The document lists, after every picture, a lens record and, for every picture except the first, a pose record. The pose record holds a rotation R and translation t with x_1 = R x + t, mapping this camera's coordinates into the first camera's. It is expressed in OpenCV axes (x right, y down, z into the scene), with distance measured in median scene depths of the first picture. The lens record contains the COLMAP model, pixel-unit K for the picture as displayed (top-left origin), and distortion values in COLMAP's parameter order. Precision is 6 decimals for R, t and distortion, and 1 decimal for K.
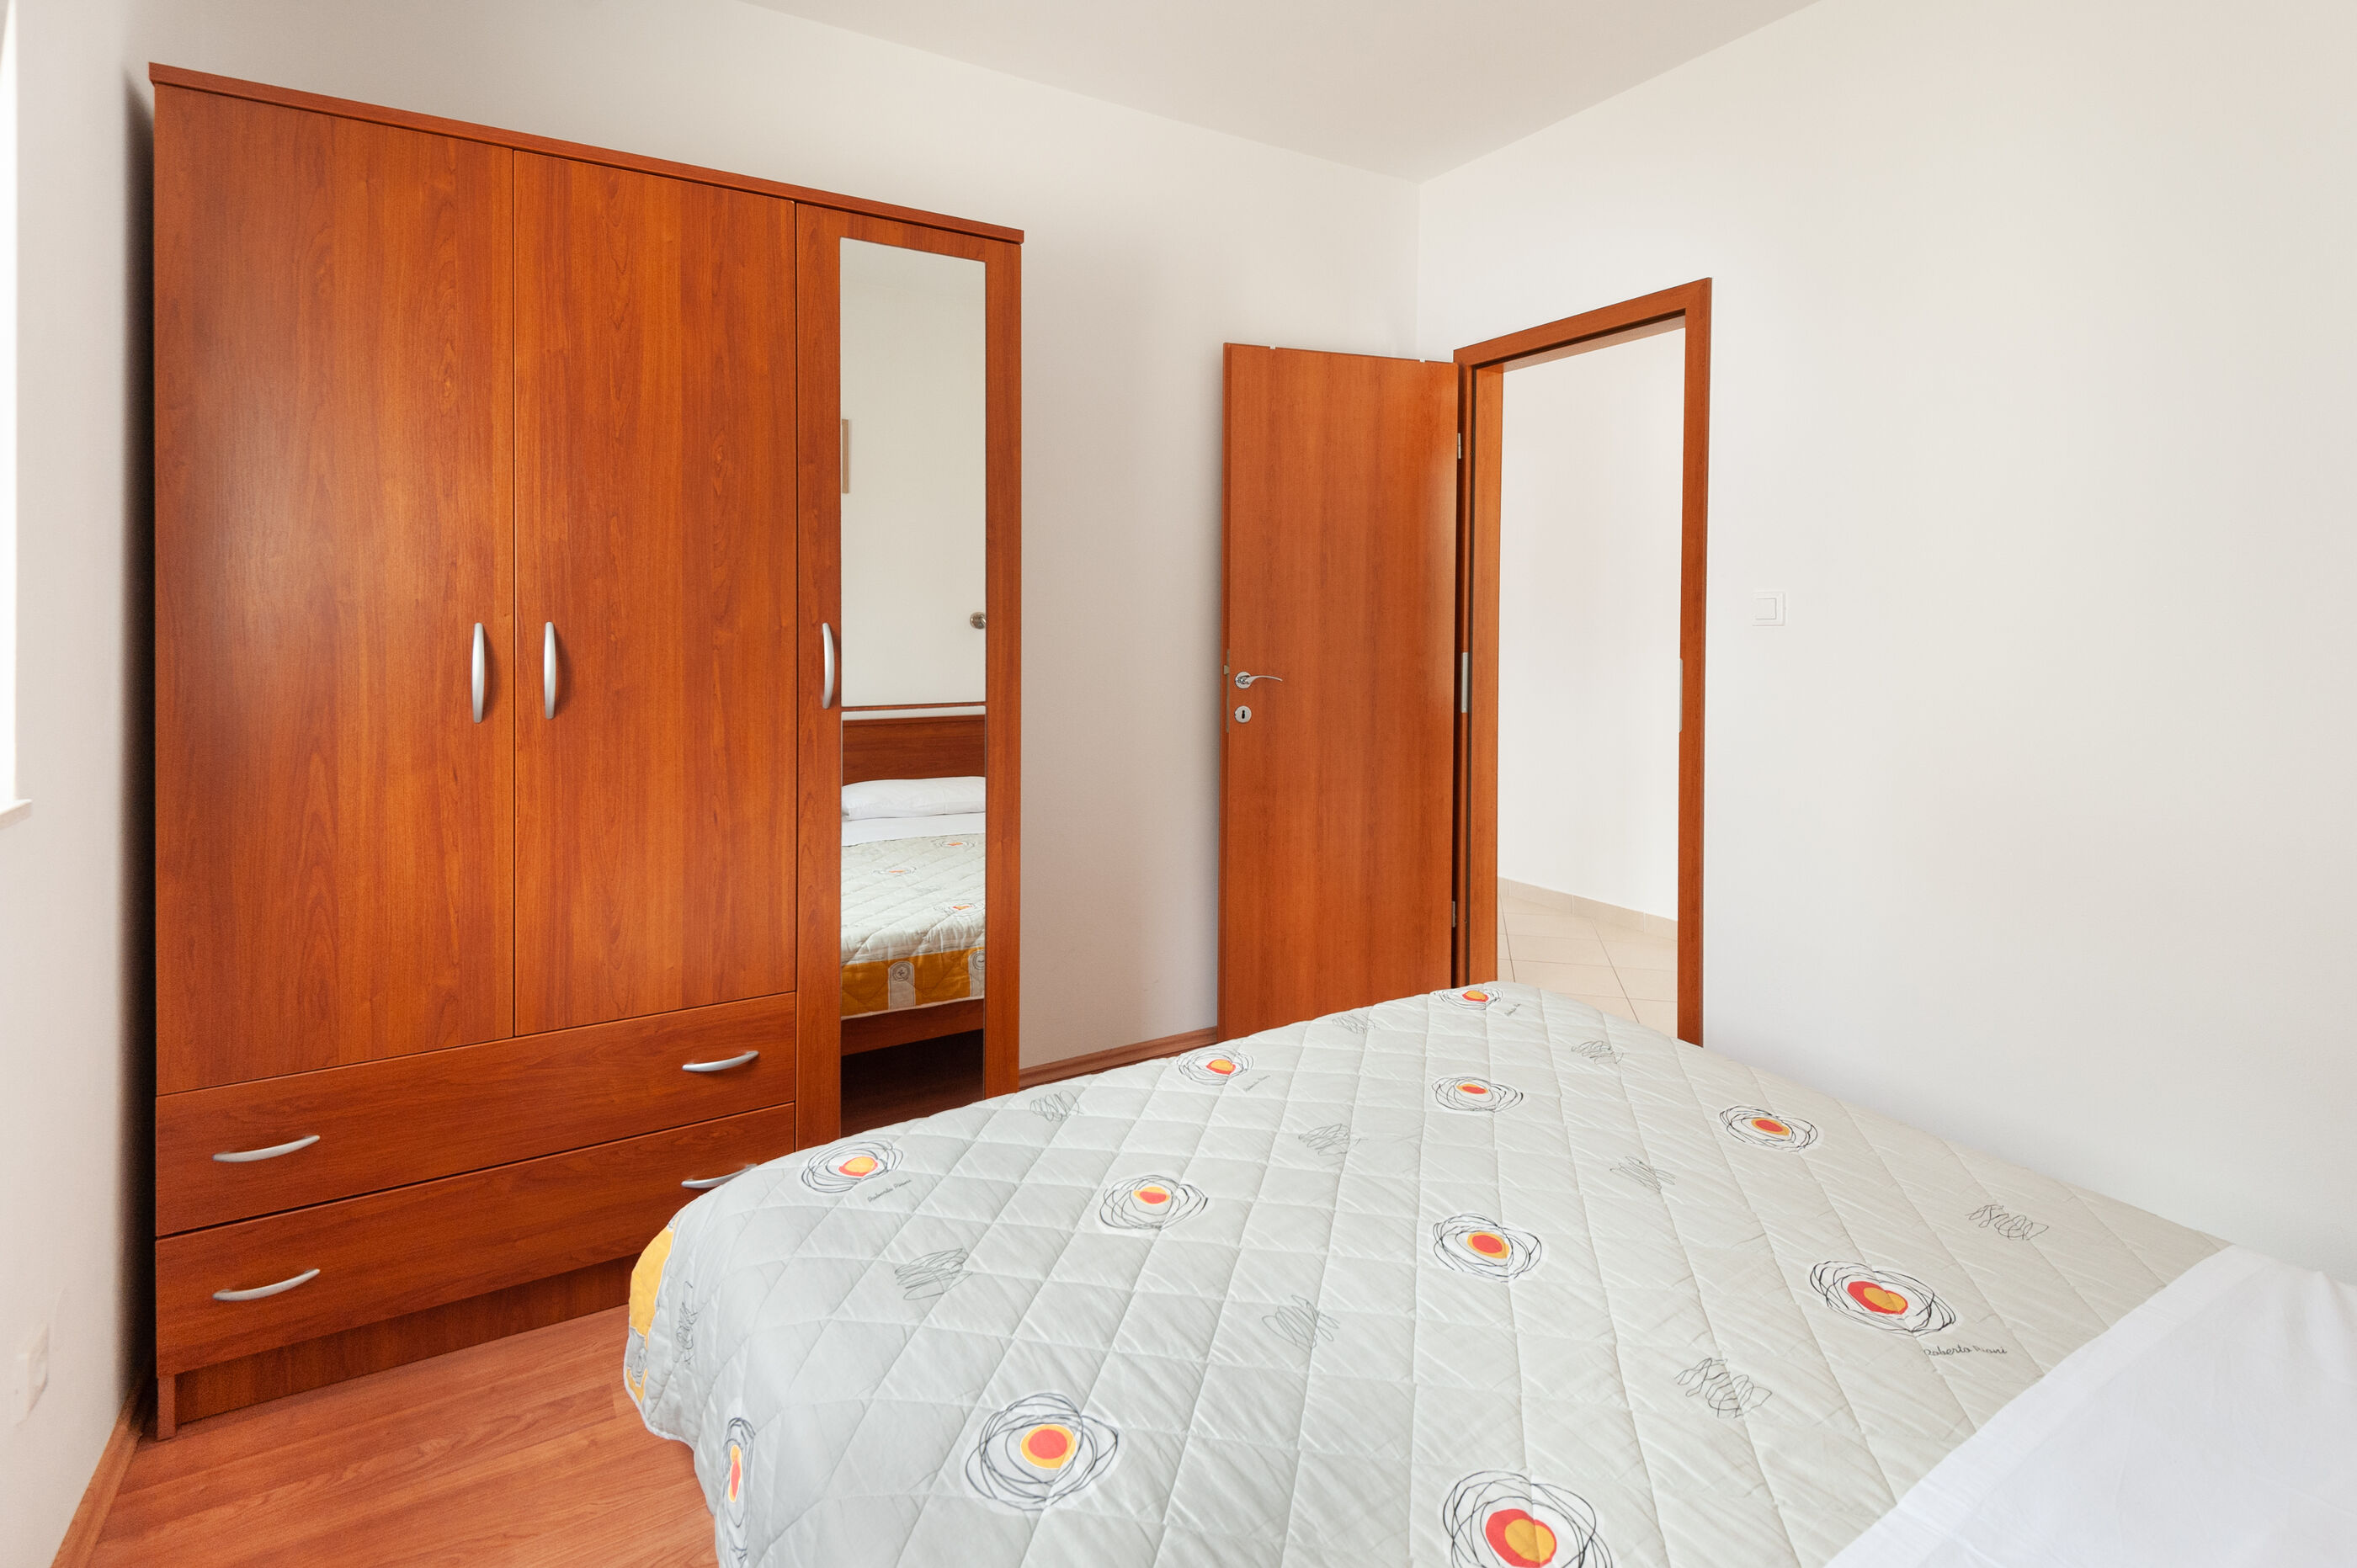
lens RADIAL K [[1126.4, 0, 1183.4], [0, 1126.4, 600.3], [0, 0, 1]] dist [0.041968, -0.038299]
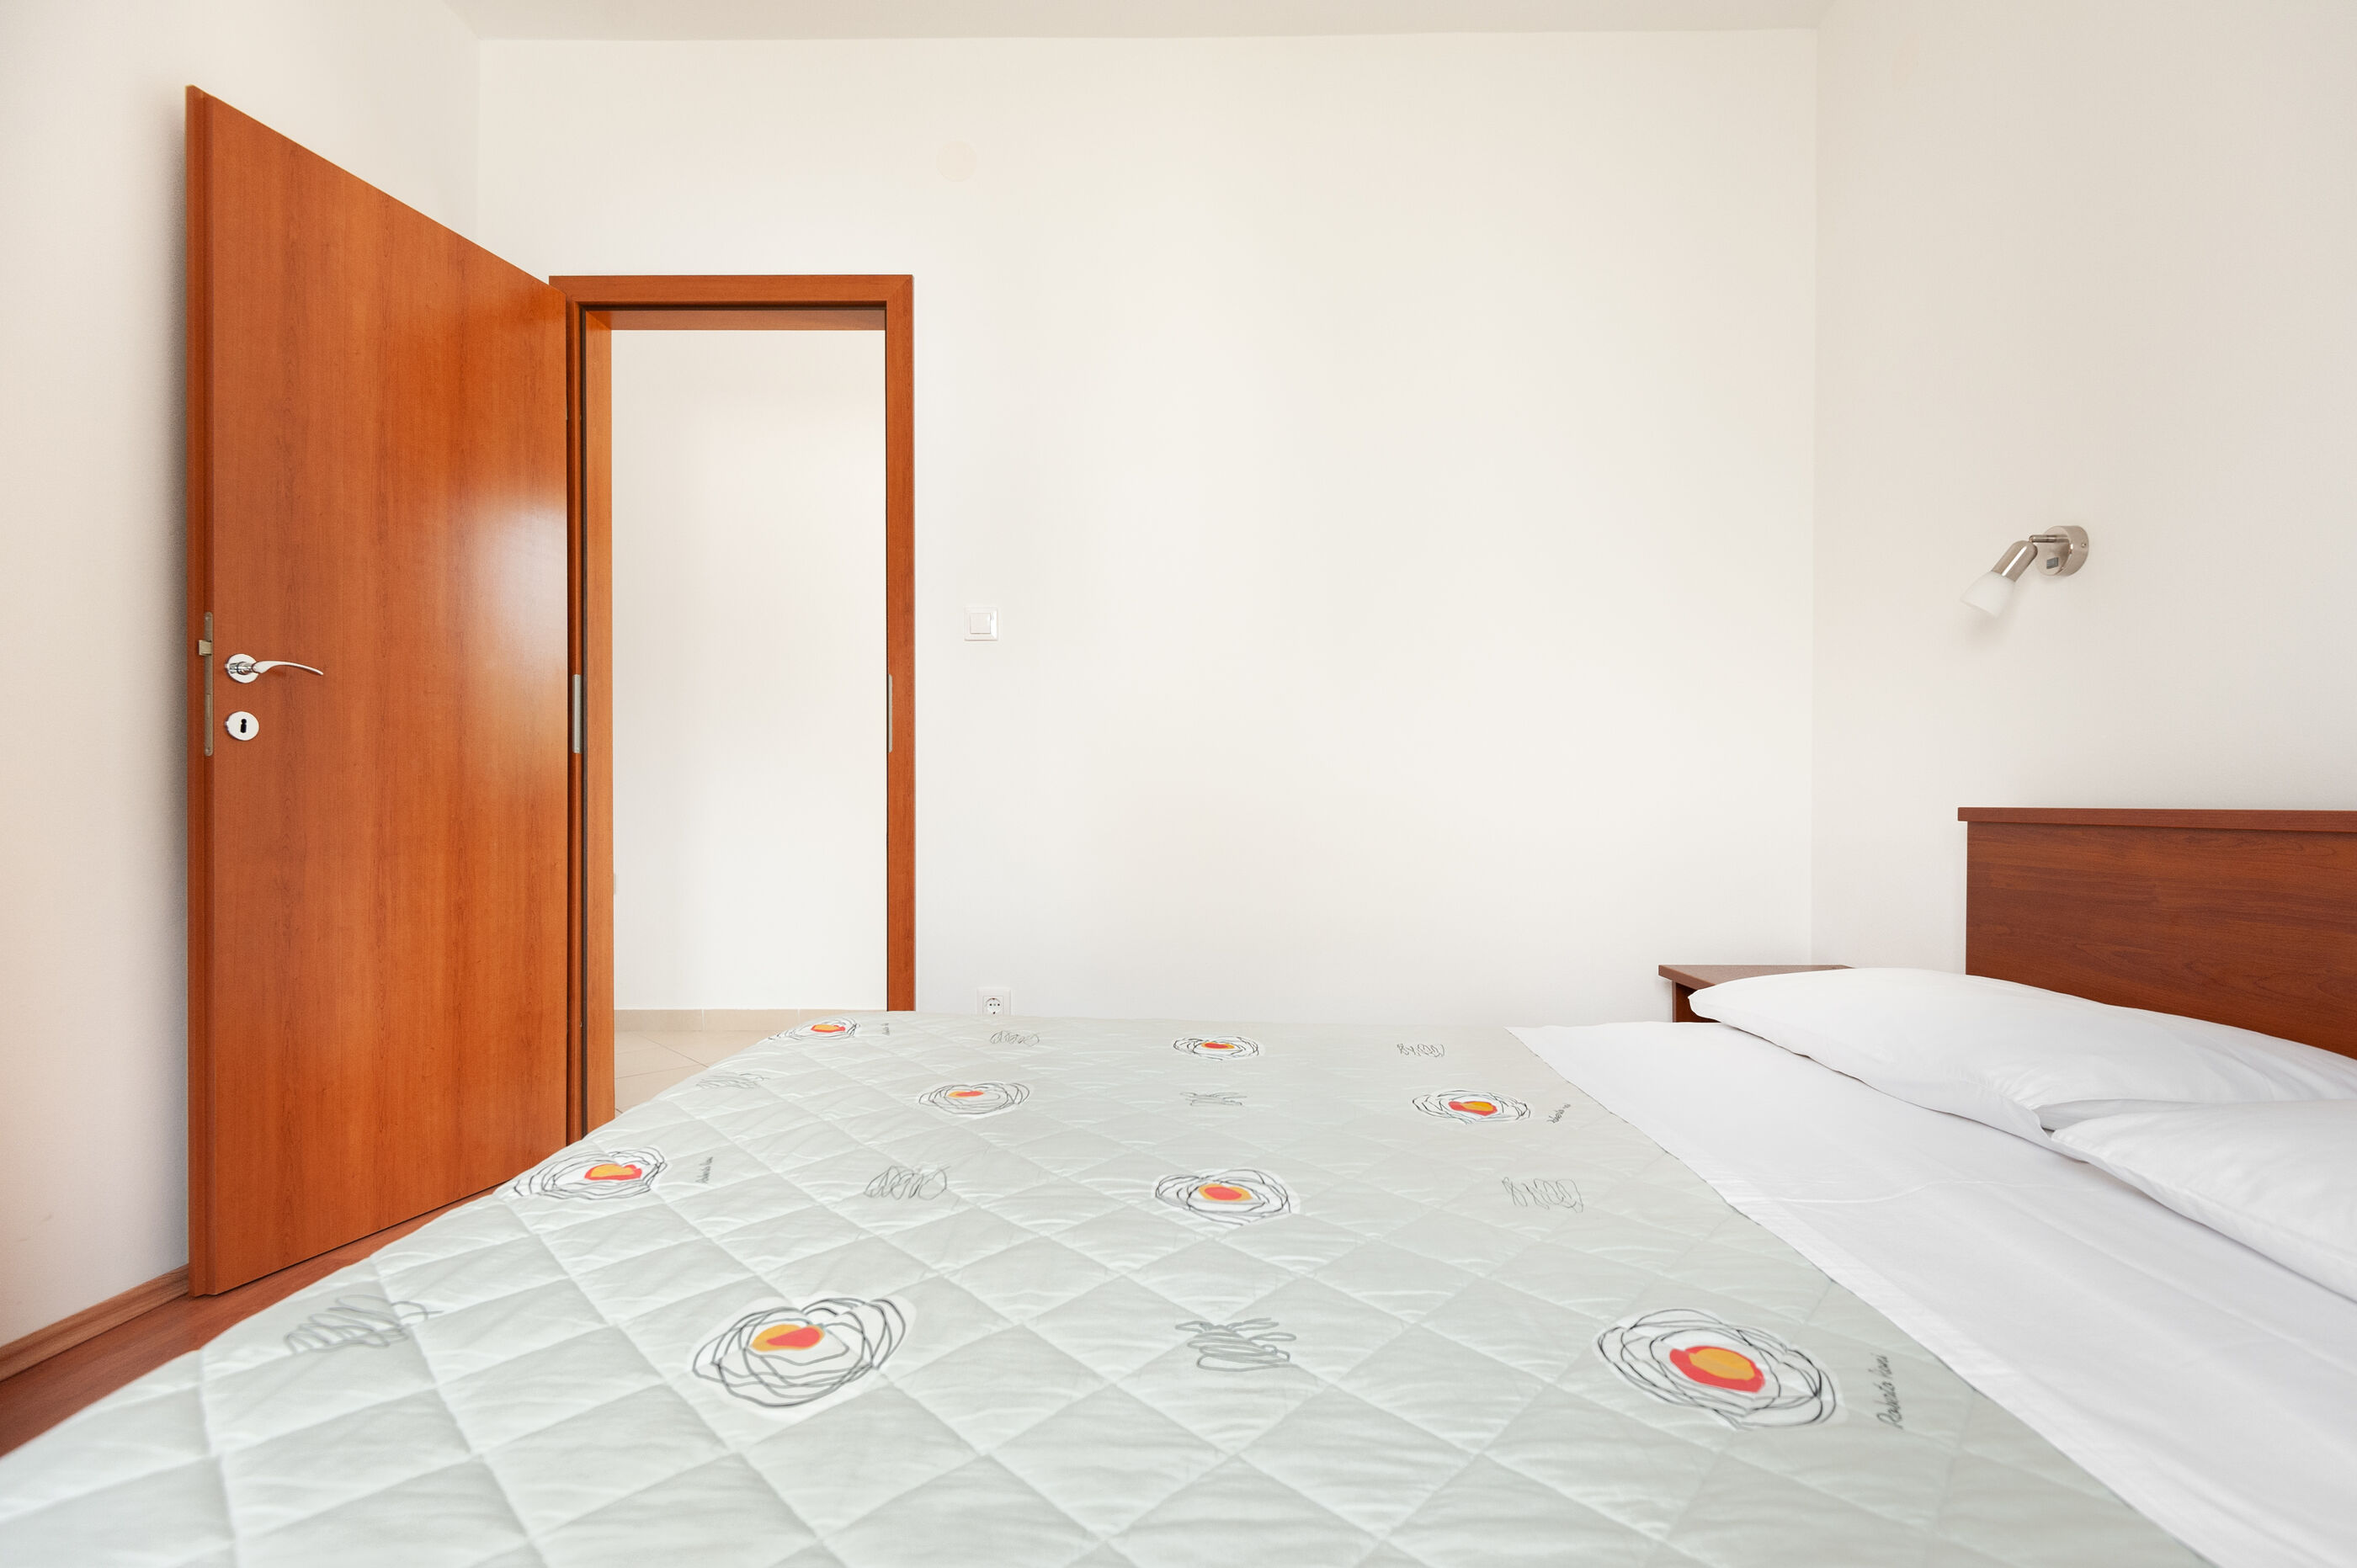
lens RADIAL K [[1096.1, 0, 1224.1], [0, 1096.1, 789.3], [0, 0, 1]] dist [0.000146, -0.005420]
pose [[0.529479, 0.001355, 0.848322, -0.158259], [-0.013434, 0.999887, 0.006788, 0.122780], [-0.848217, -0.014991, 0.529437, 0.261695]]
